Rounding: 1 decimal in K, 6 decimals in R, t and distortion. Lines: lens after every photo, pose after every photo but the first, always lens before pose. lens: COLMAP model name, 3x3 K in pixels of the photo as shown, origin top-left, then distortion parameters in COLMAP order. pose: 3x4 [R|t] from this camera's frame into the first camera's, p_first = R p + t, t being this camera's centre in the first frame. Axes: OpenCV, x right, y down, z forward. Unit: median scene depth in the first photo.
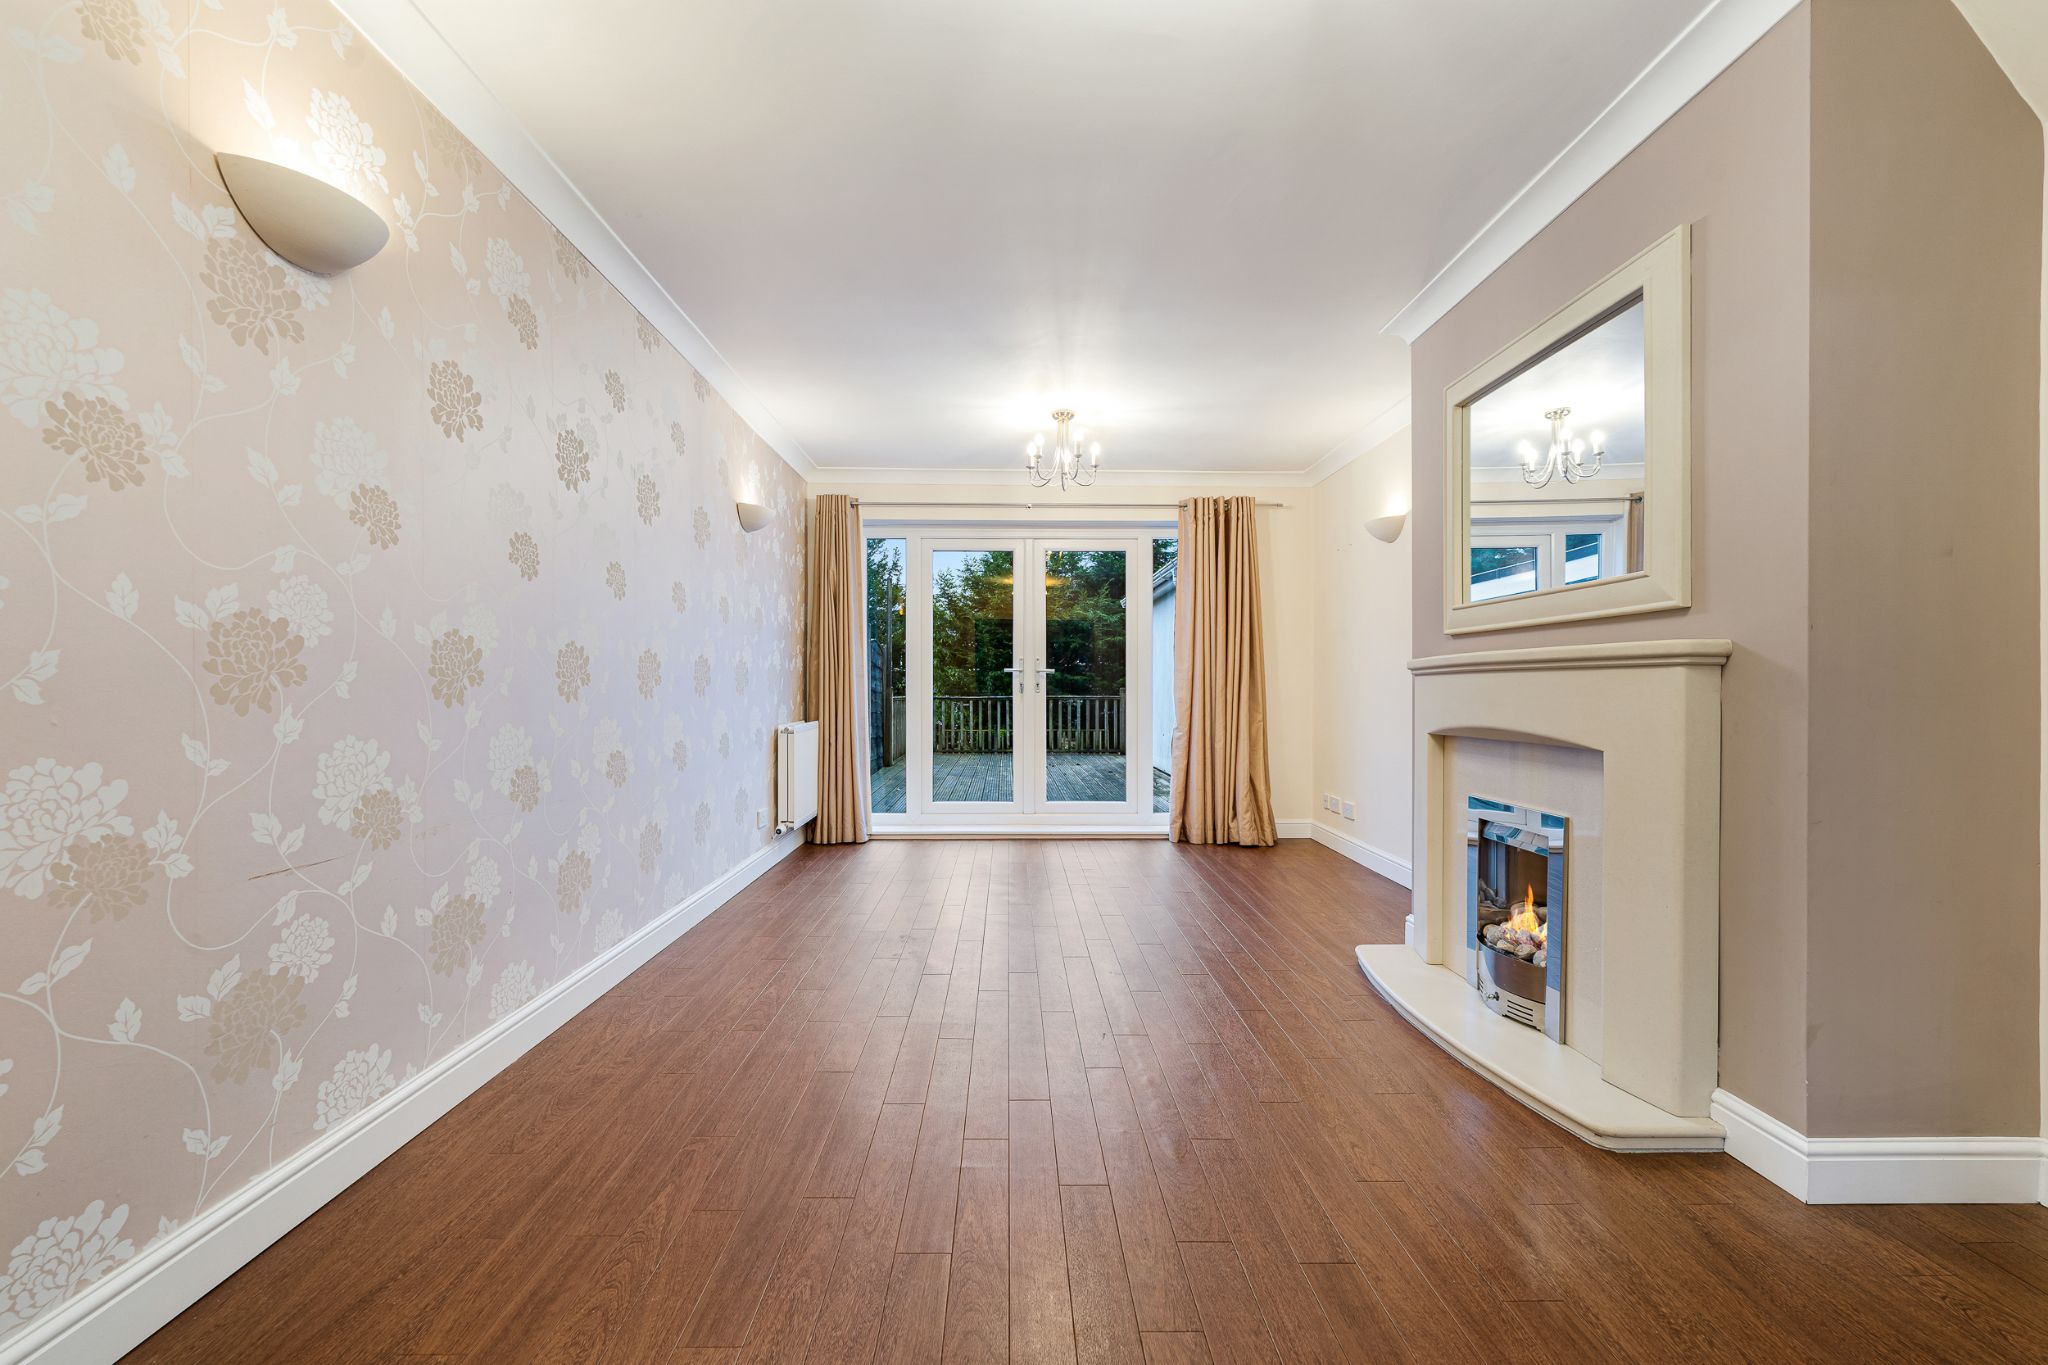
lens RADIAL K [[855.1, 0, 1019.3], [0, 855.1, 695.2], [0, 0, 1]] dist [0.017711, -0.000989]
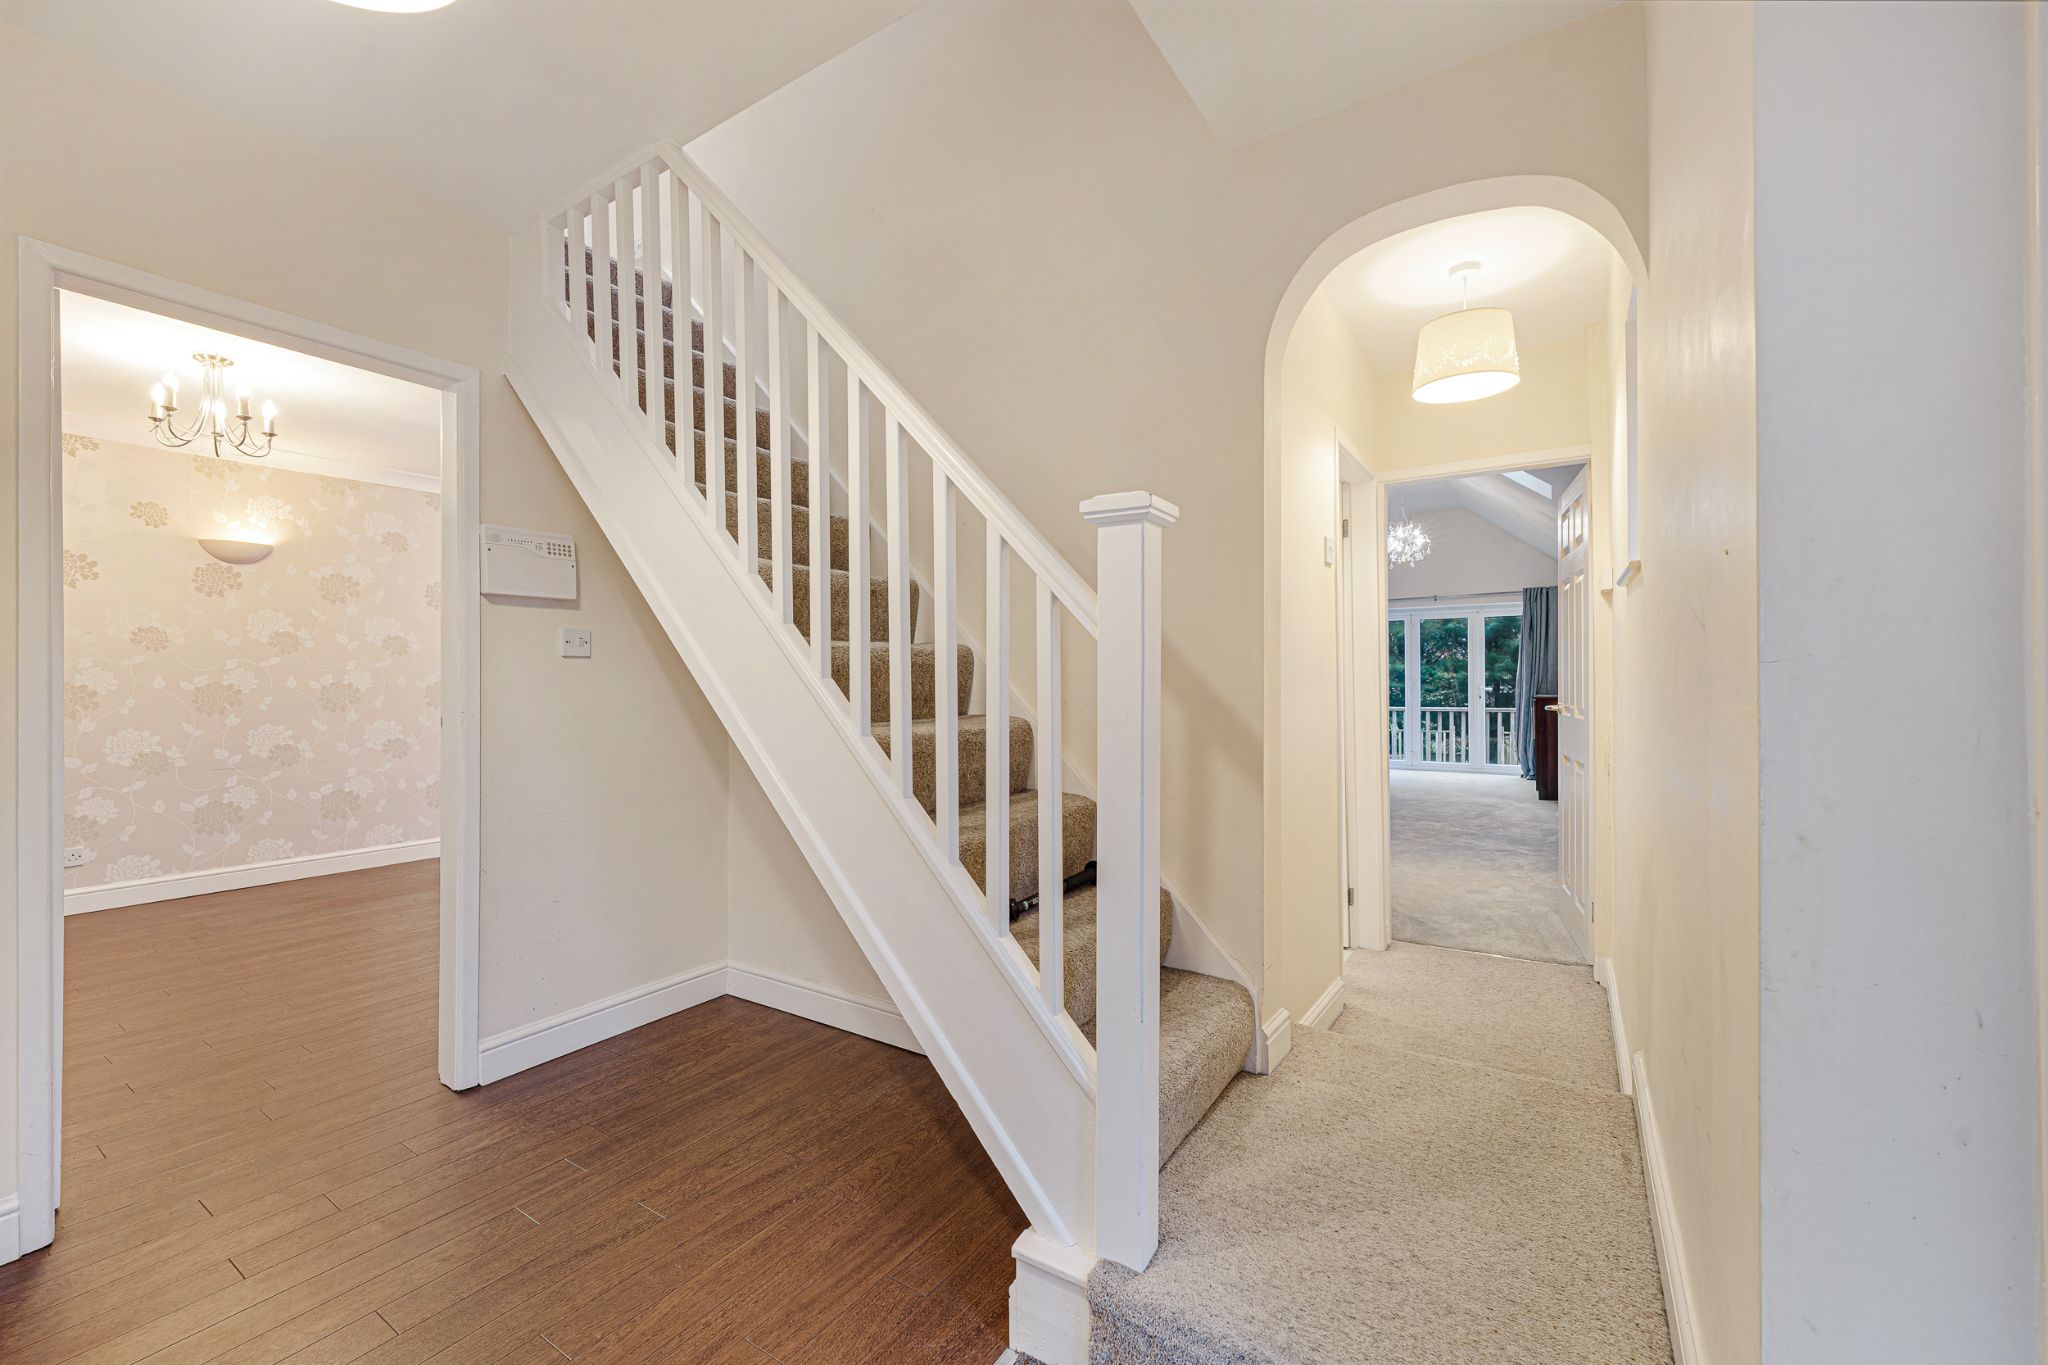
lens RADIAL K [[855.1, 0, 1004.2], [0, 855.1, 682.2], [0, 0, 1]] dist [0.017711, -0.000989]
pose [[0.831270, 0.009222, -0.555792, 2.412292], [-0.009836, 0.999950, 0.001880, -0.101207], [0.555782, 0.003904, 0.831319, 0.004656]]
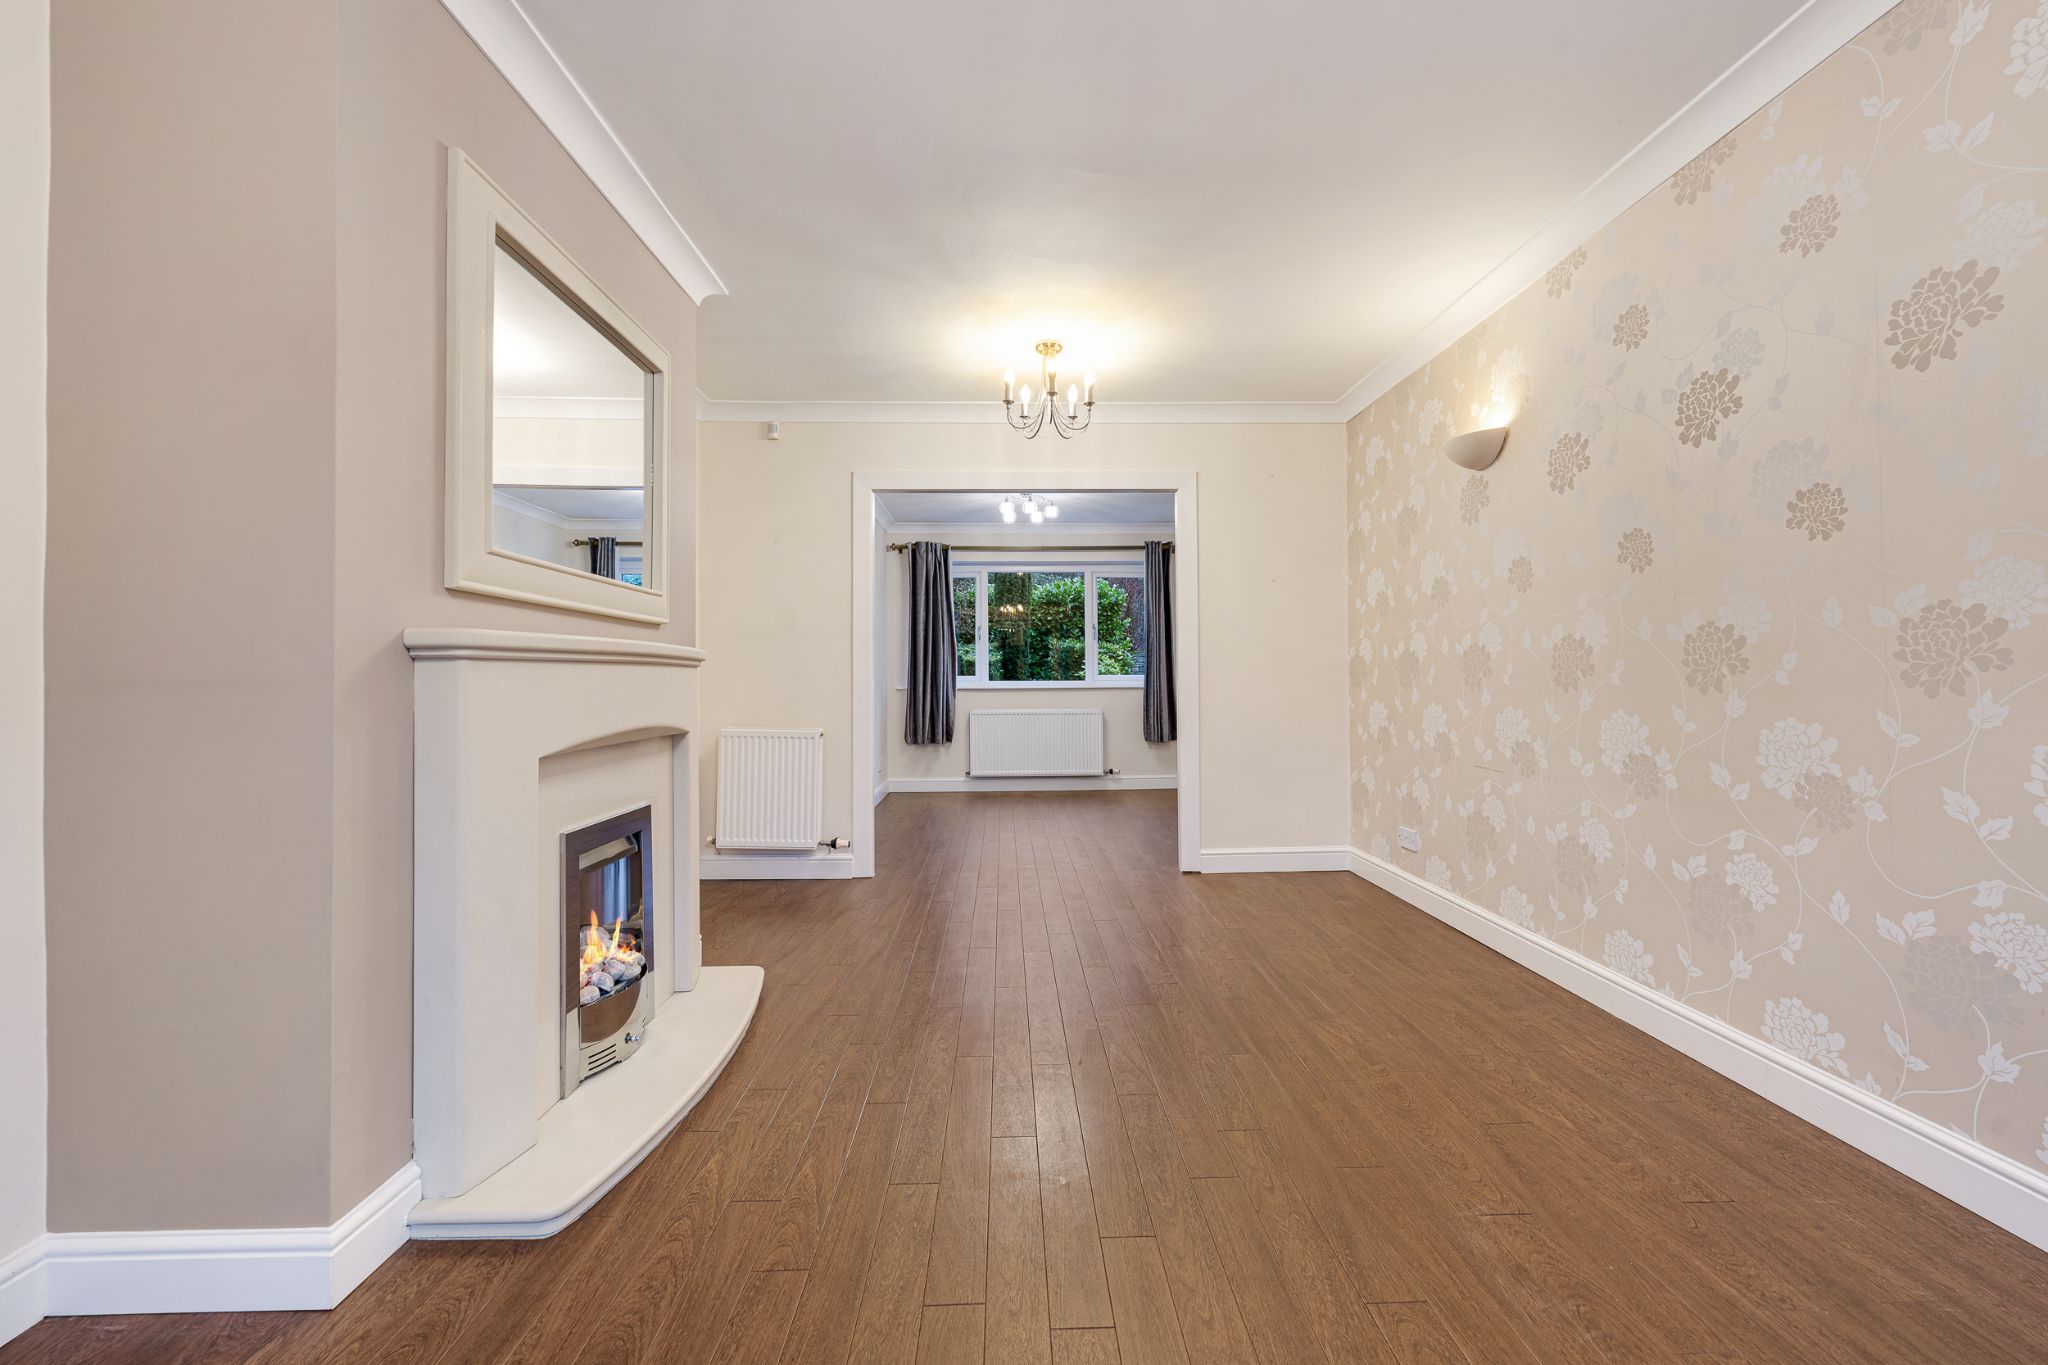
lens RADIAL K [[855.1, 0, 1018.3], [0, 855.1, 667.0], [0, 0, 1]] dist [0.017711, -0.000989]
pose [[-0.999946, 0.003392, -0.009799, 0.218927], [0.003436, 0.999984, -0.004450, -0.023966], [0.009783, -0.004483, -0.999942, 2.431604]]
